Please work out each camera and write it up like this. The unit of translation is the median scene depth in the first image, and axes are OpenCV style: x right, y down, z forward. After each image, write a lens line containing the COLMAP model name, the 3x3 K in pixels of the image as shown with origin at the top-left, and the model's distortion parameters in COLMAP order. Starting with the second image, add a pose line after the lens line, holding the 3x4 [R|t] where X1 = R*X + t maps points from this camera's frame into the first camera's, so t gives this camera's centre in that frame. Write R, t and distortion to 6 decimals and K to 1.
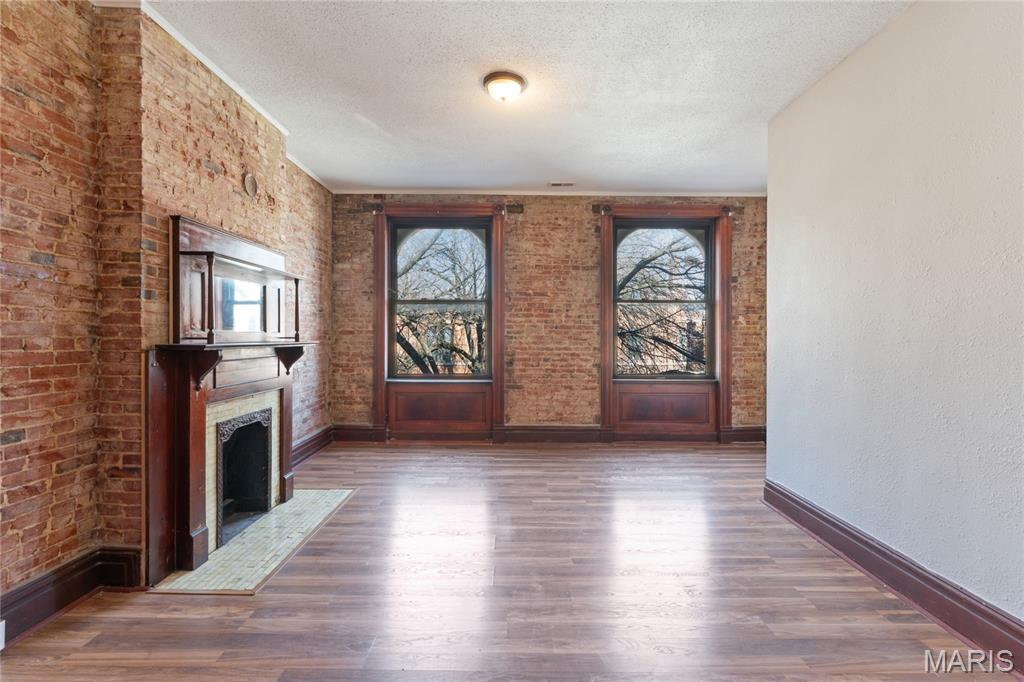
lens RADIAL K [[453.8, 0, 518.0], [0, 453.8, 336.0], [0, 0, 1]] dist [-0.003936, 0.000991]
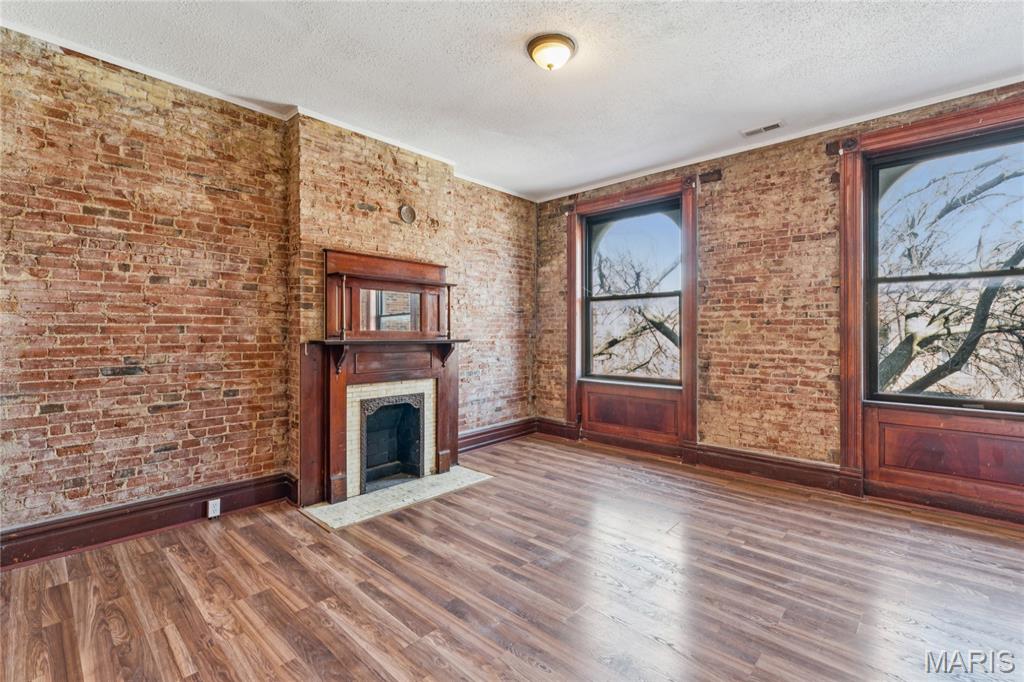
lens RADIAL K [[453.8, 0, 512.1], [0, 453.8, 333.1], [0, 0, 1]] dist [-0.003936, 0.000991]
pose [[0.725116, -0.003638, -0.688617, 0.427666], [0.000071, 0.999986, -0.005209, 0.002514], [0.688627, 0.003729, 0.725106, 0.254033]]
